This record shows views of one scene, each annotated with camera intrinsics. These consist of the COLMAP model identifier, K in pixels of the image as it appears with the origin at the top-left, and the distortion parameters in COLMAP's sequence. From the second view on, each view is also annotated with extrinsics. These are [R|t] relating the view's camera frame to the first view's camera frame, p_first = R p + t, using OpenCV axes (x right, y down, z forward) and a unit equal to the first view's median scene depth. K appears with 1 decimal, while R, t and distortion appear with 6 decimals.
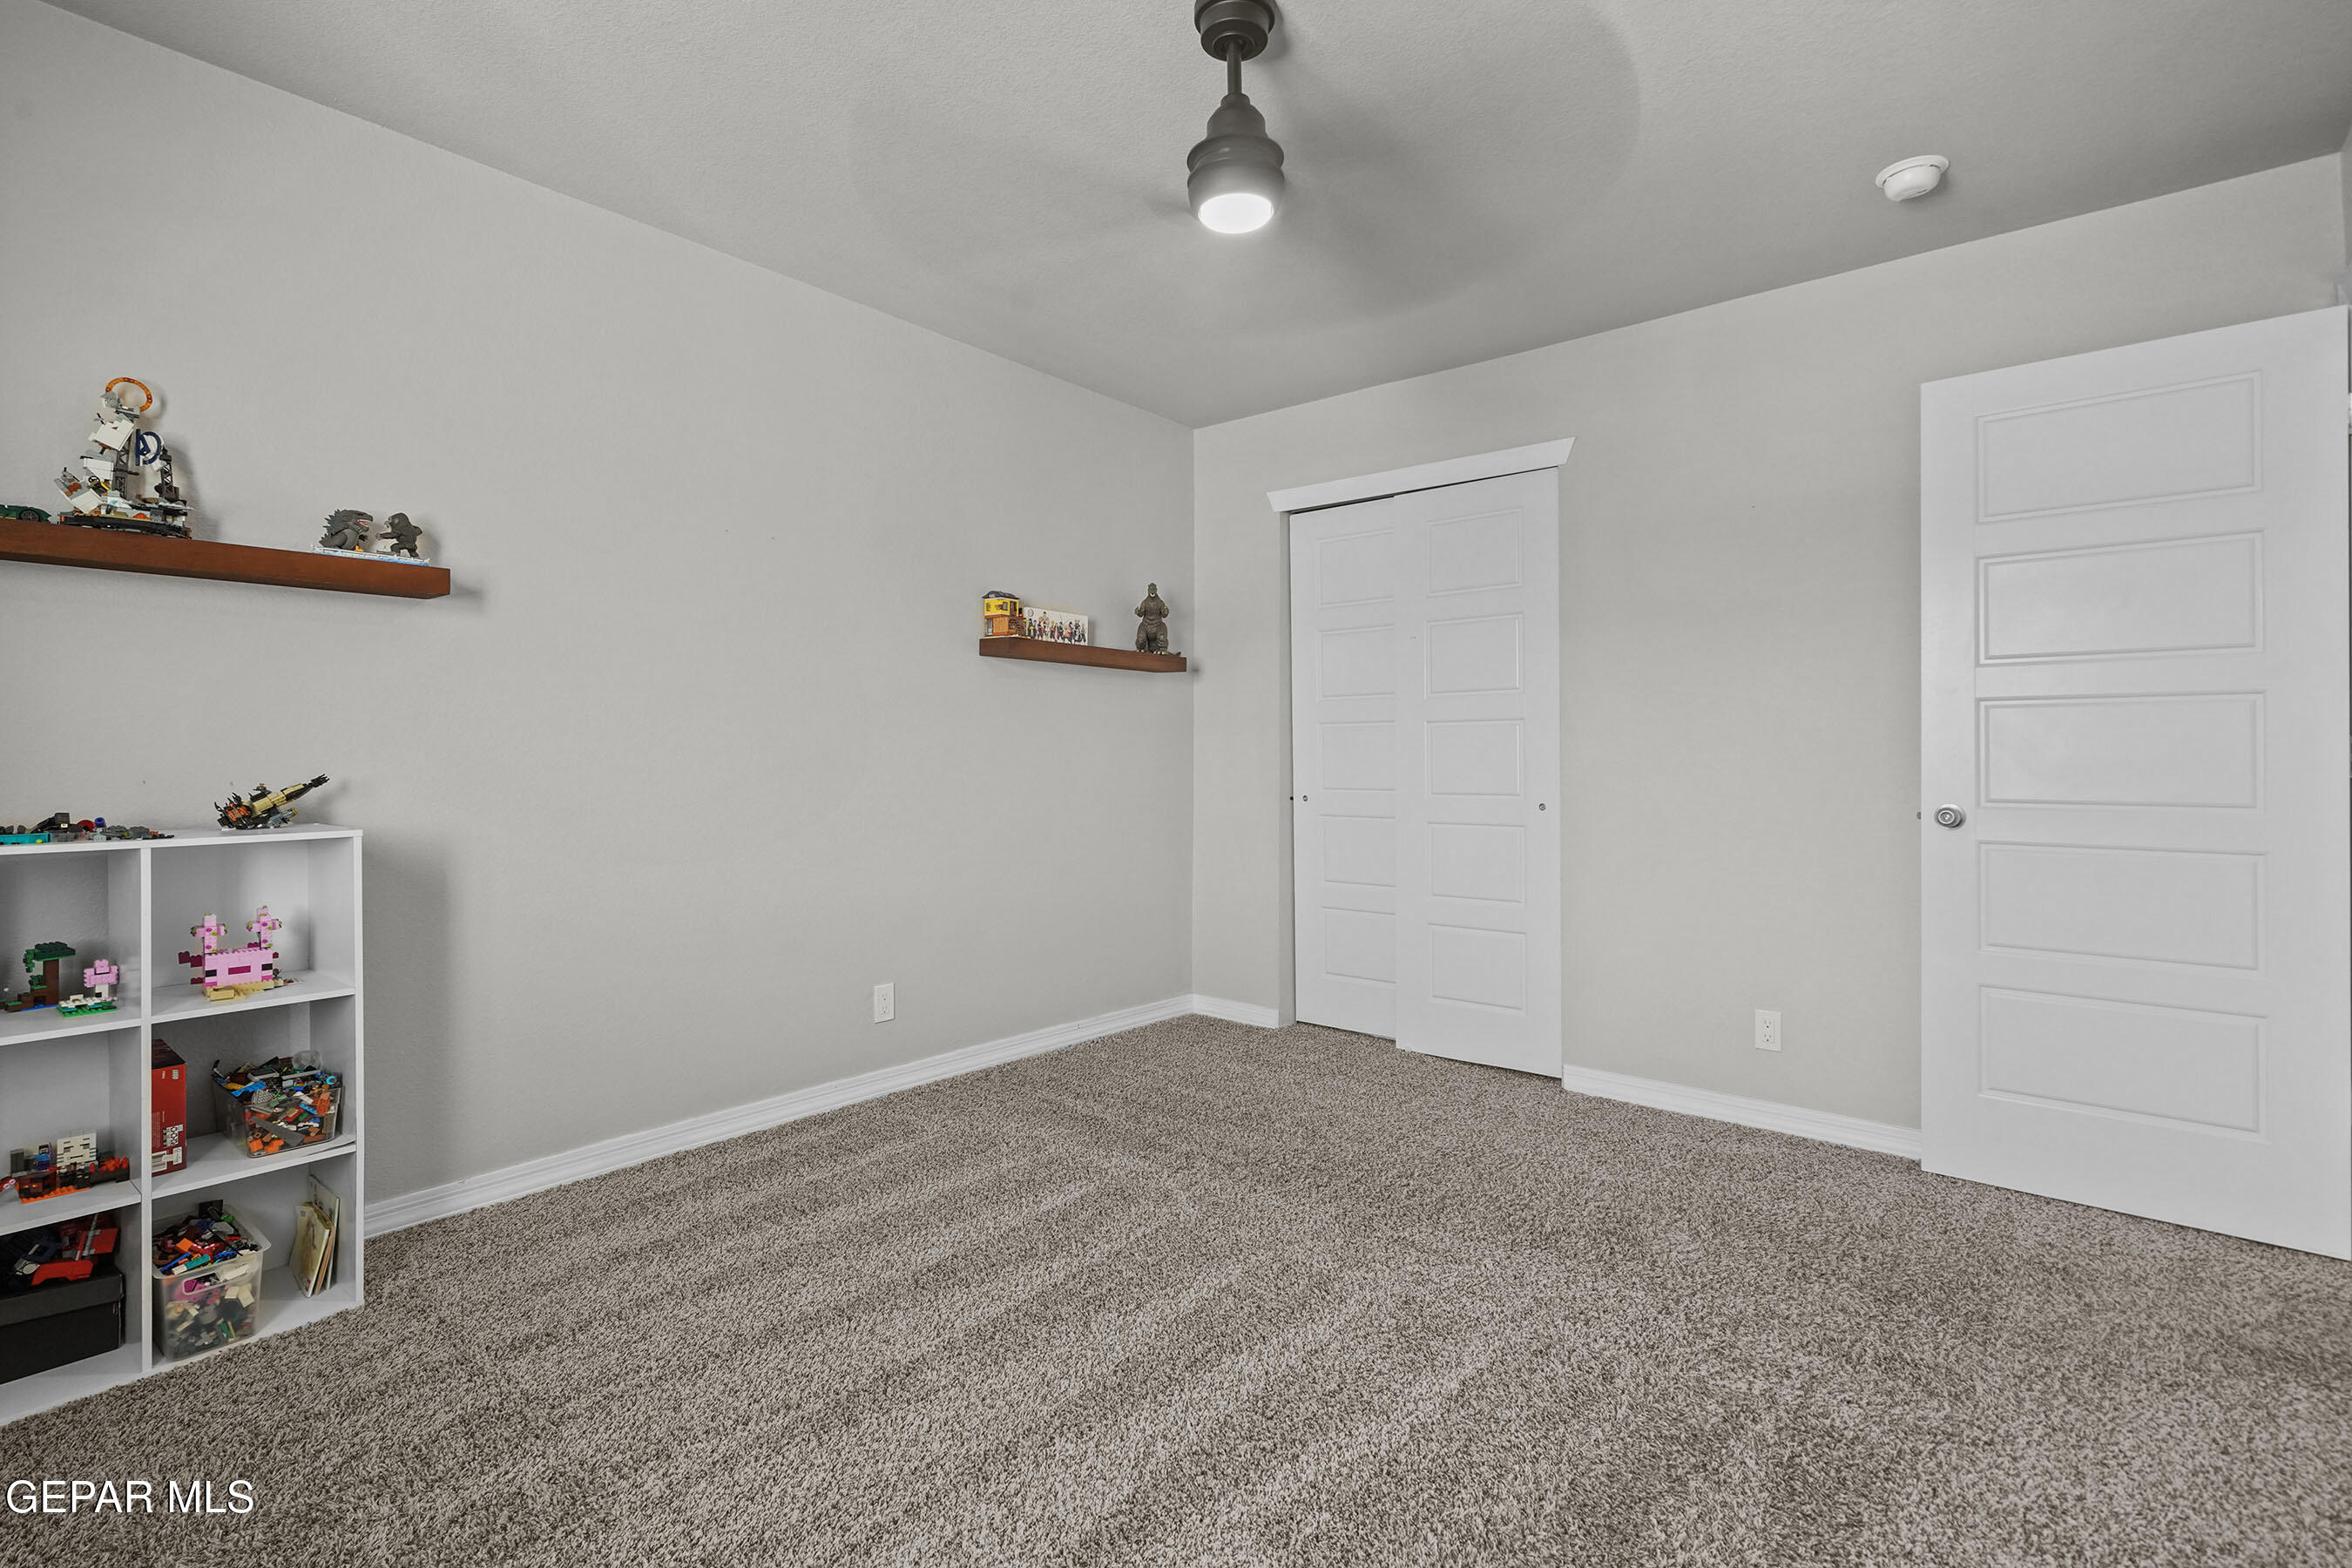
lens RADIAL K [[1092.5, 0, 1191.4], [0, 1092.5, 761.6], [0, 0, 1]] dist [-0.004650, -0.000423]
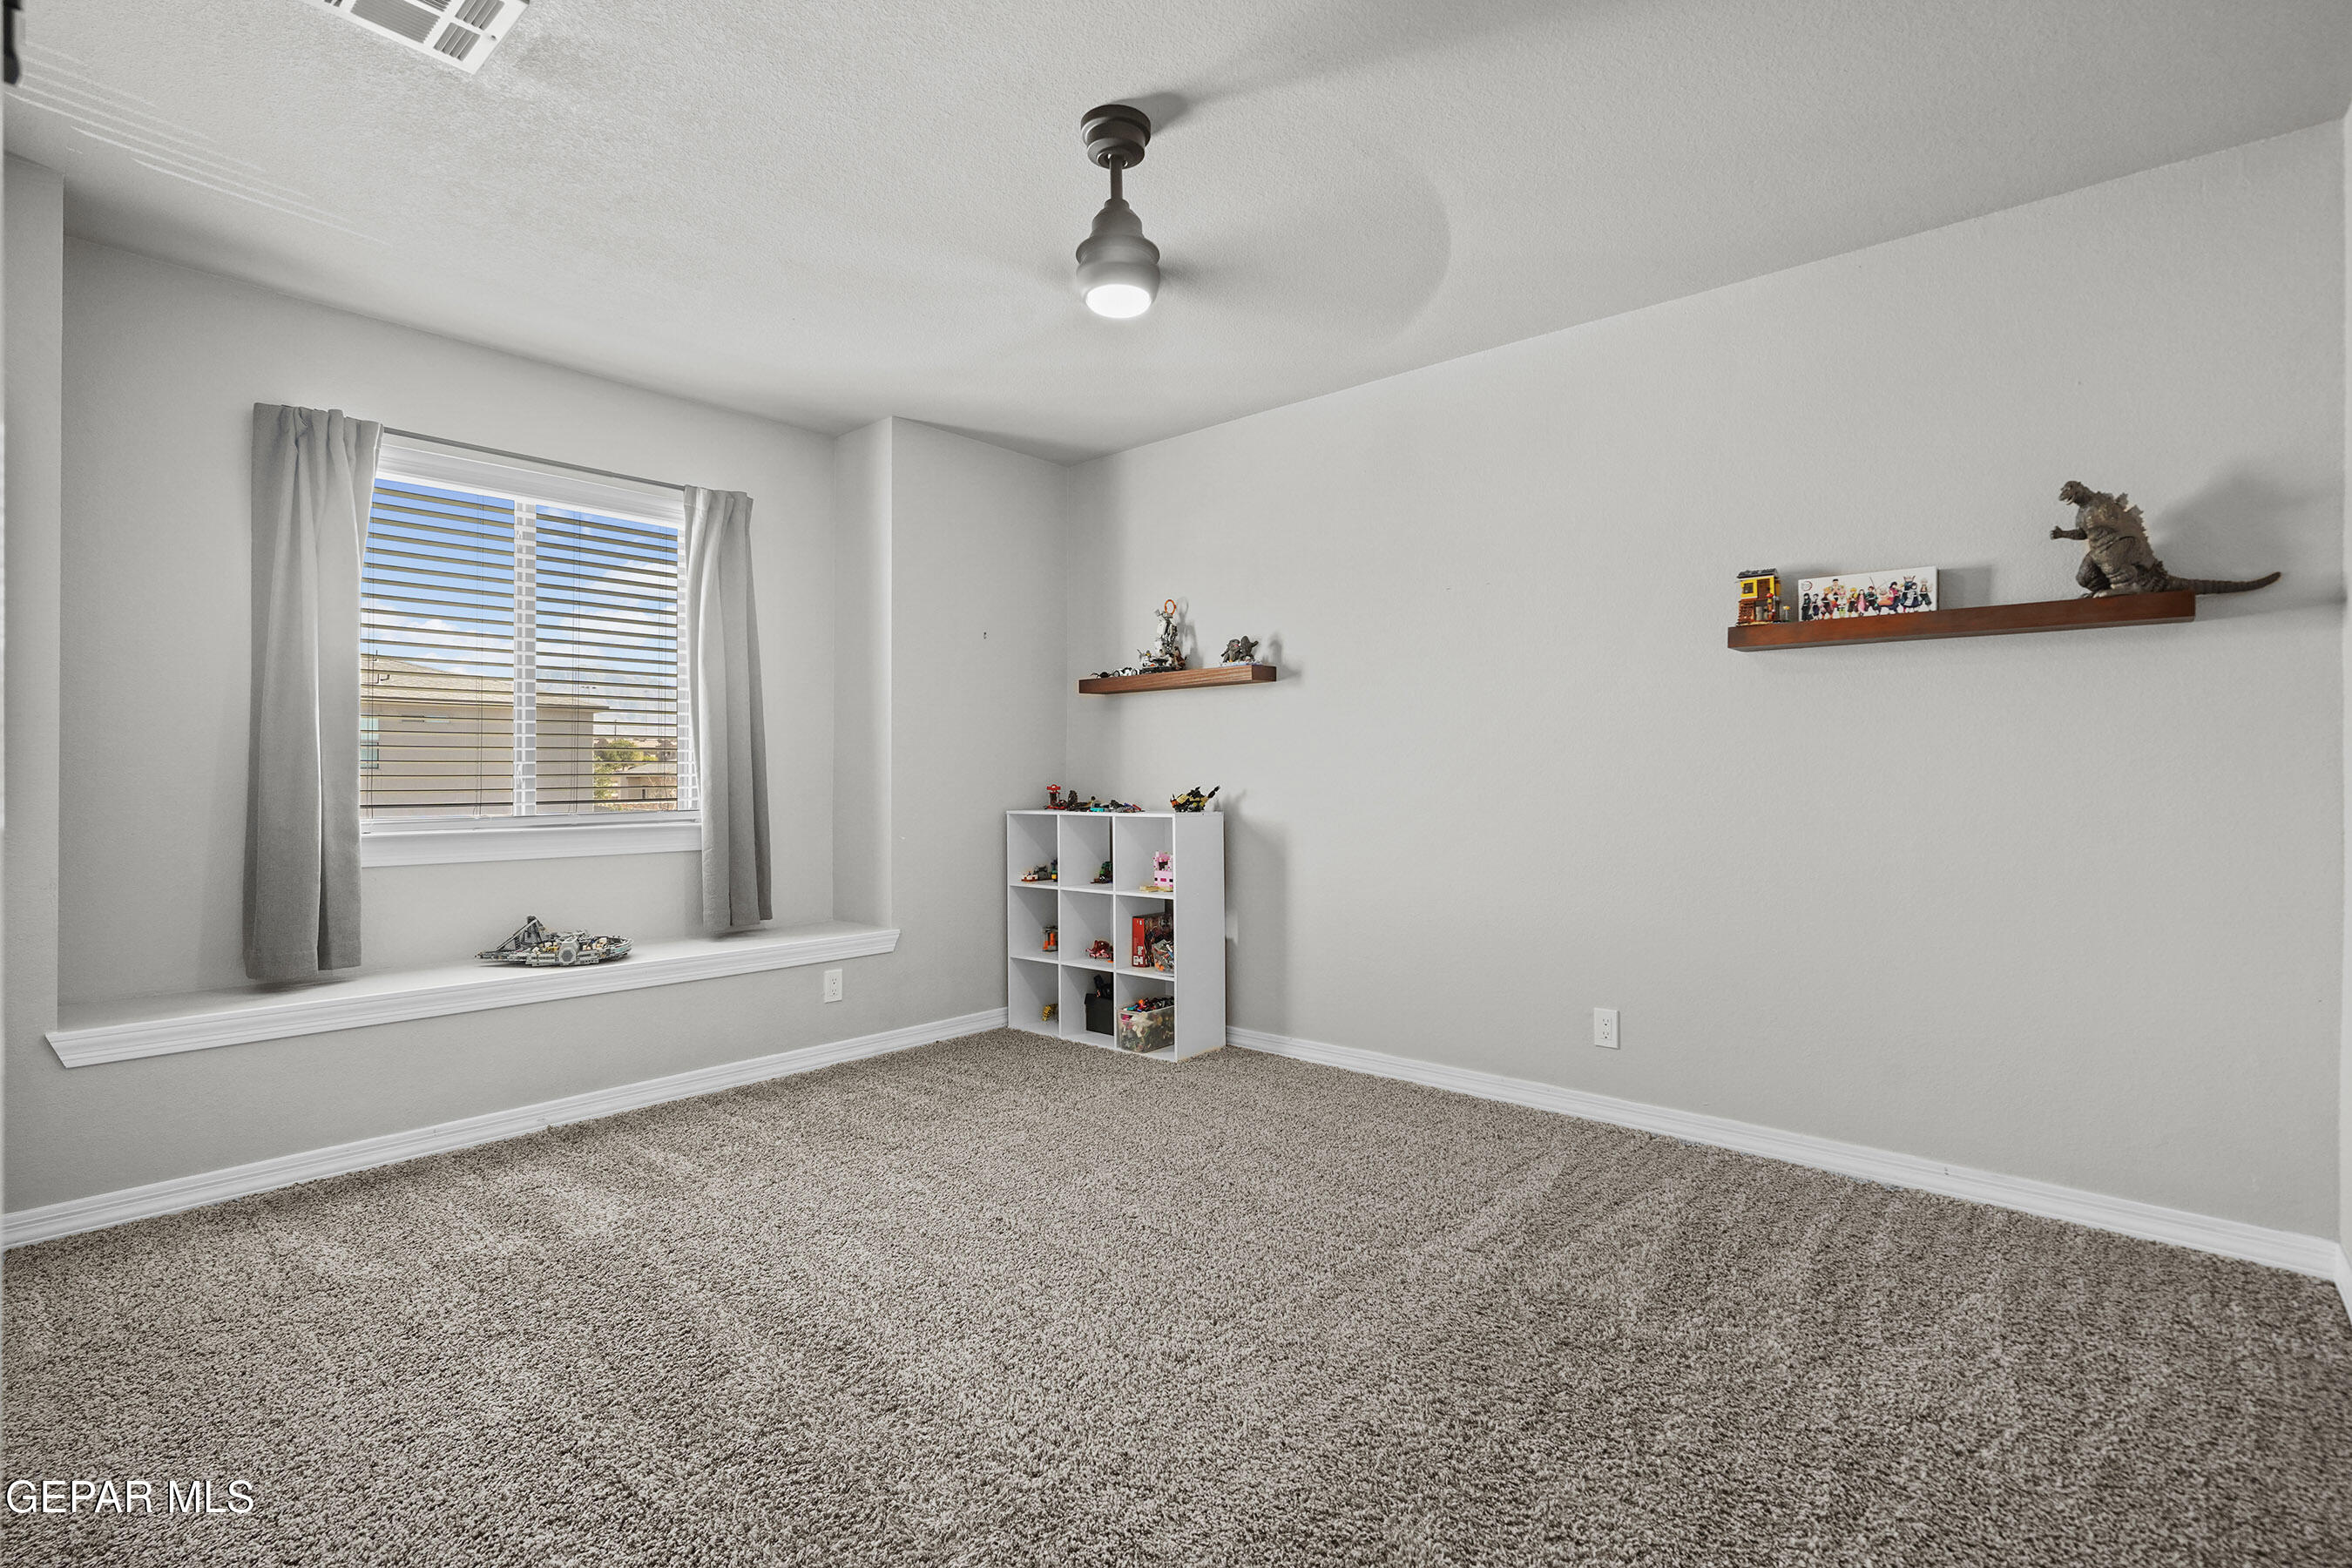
lens RADIAL K [[1076.3, 0, 1174.0], [0, 1076.3, 777.9], [0, 0, 1]] dist [-0.002116, 0.000368]
pose [[-0.036079, 0.009518, -0.999304, 0.916066], [0.004097, 0.999948, 0.009376, -0.016727], [0.999341, -0.003756, -0.036116, 0.868195]]
